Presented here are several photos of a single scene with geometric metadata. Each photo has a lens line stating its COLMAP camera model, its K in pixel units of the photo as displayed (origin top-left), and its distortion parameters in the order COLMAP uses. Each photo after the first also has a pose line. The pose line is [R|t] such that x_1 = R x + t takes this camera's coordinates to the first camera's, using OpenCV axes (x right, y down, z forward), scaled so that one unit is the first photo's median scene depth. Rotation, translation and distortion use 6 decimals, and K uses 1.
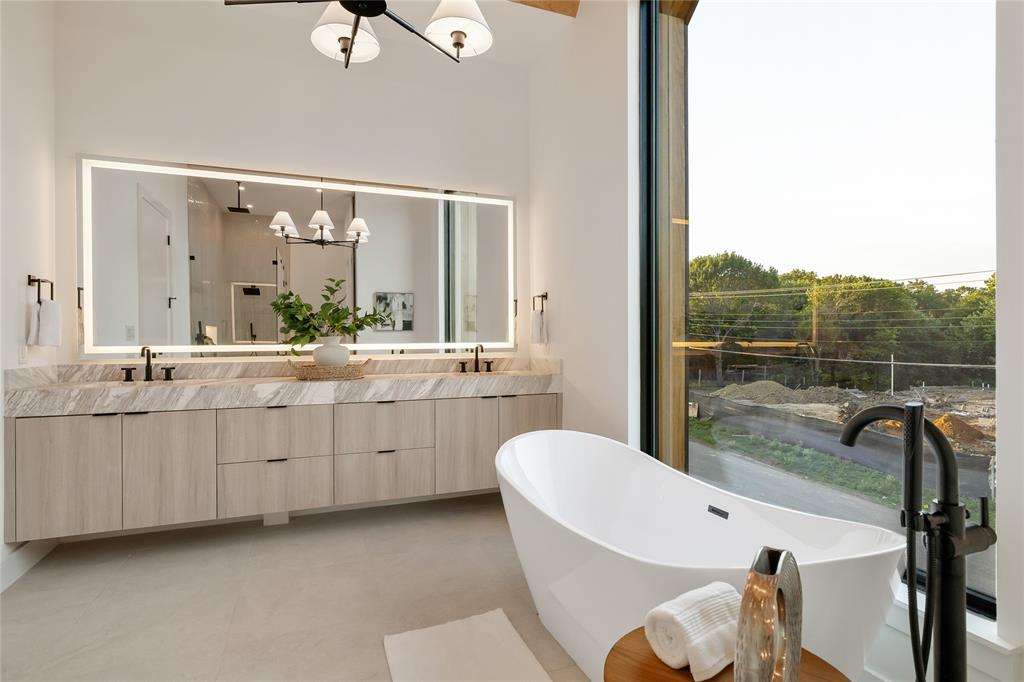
lens RADIAL K [[502.2, 0, 512.8], [0, 502.2, 339.3], [0, 0, 1]] dist [-0.023817, -0.000694]
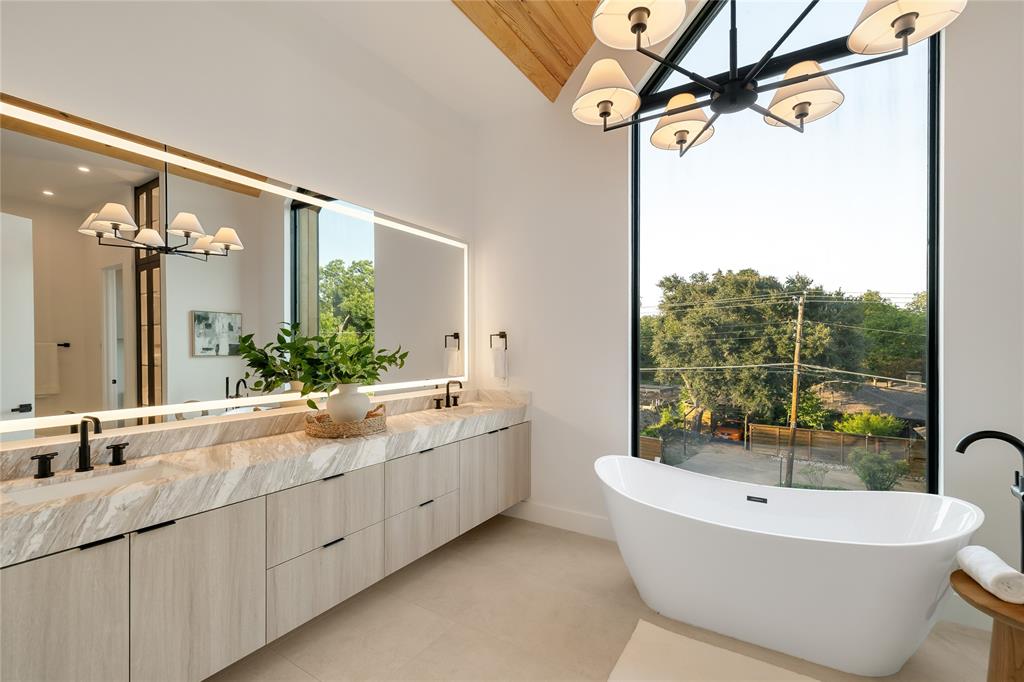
lens RADIAL K [[441.7, 0, 510.8], [0, 441.7, 341.2], [0, 0, 1]] dist [-0.007354, 0.000527]
pose [[0.814578, 0.006459, 0.580019, -0.592572], [0.002724, 0.999884, -0.014959, -0.067645], [-0.580048, 0.013765, 0.814466, 0.218107]]
